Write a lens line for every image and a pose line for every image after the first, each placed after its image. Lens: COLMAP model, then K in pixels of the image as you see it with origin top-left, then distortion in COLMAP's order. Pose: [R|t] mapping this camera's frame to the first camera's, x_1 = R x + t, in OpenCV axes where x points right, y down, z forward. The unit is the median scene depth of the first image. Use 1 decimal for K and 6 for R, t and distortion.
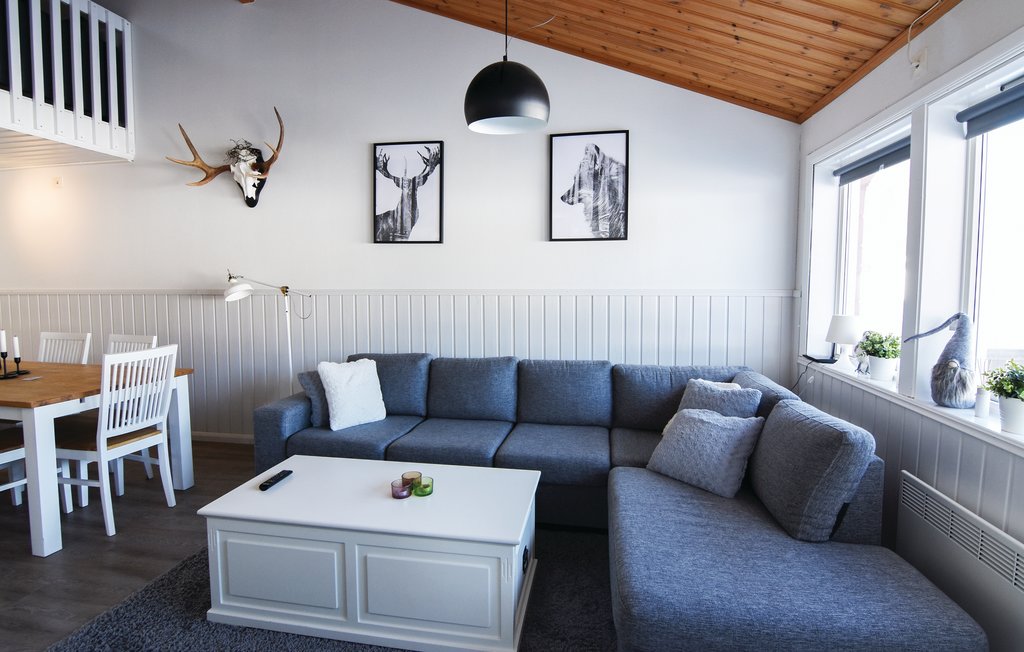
lens RADIAL K [[503.9, 0, 510.4], [0, 503.9, 306.5], [0, 0, 1]] dist [-0.000353, -0.012467]
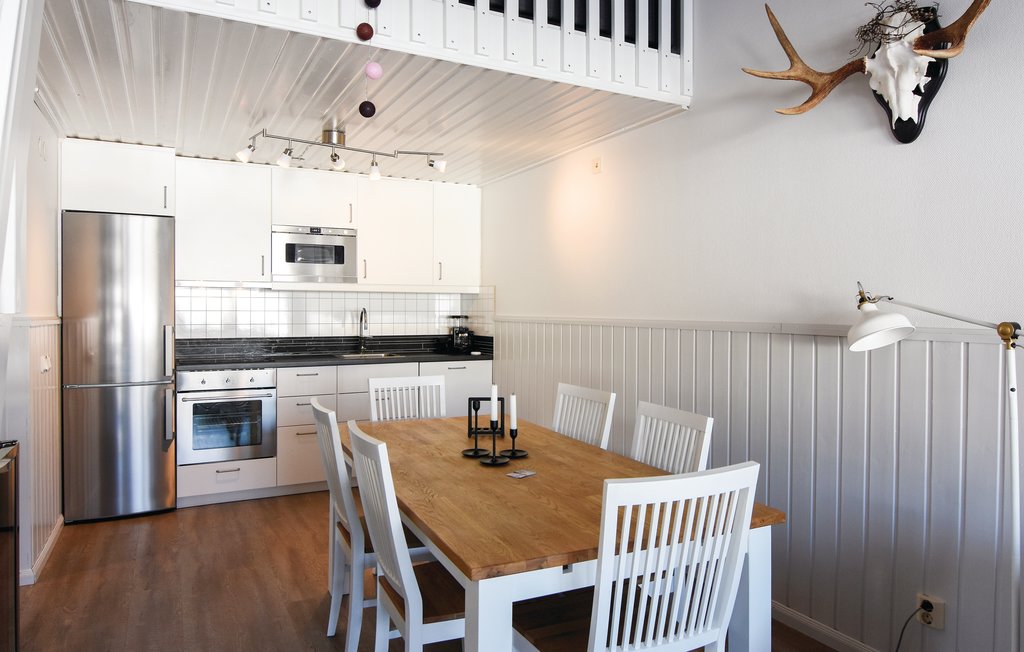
lens RADIAL K [[665.6, 0, 512.0], [0, 665.6, 326.0], [0, 0, 1]] dist [-0.004885, -0.000985]
pose [[0.620875, 0.027294, -0.783435, -0.289015], [-0.045779, 0.998950, -0.001478, -0.019320], [0.782572, 0.036783, 0.621473, 0.397636]]
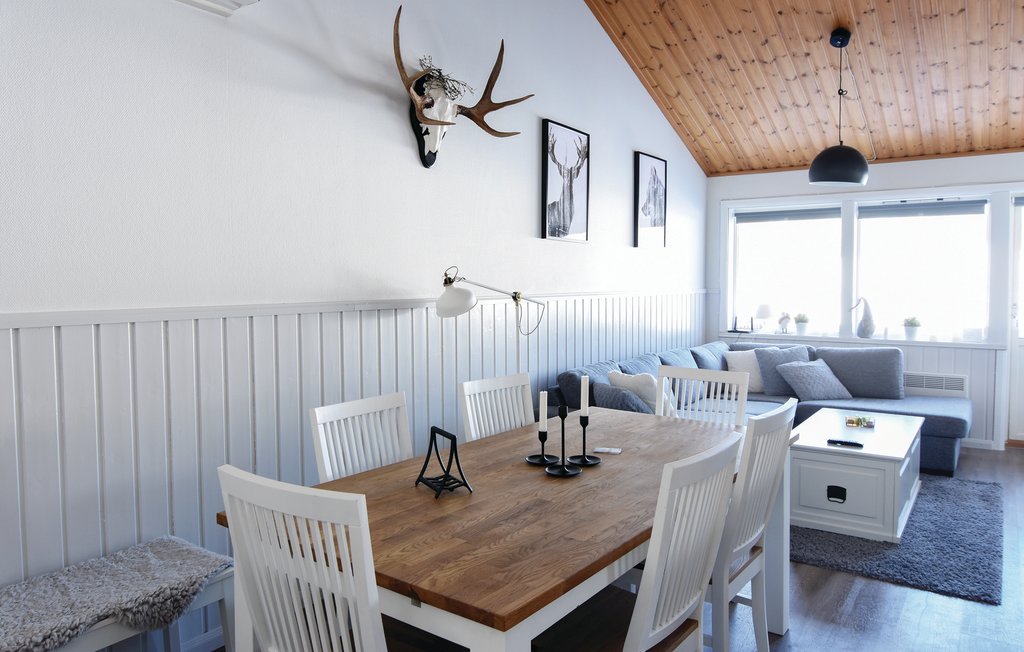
lens RADIAL K [[705.3, 0, 512.7], [0, 705.3, 313.3], [0, 0, 1]] dist [-0.001609, 0.000083]
pose [[0.419639, -0.041855, 0.906726, -1.366352], [0.050939, 0.998448, 0.022514, -0.032055], [-0.906261, 0.036740, 0.421119, 0.573703]]
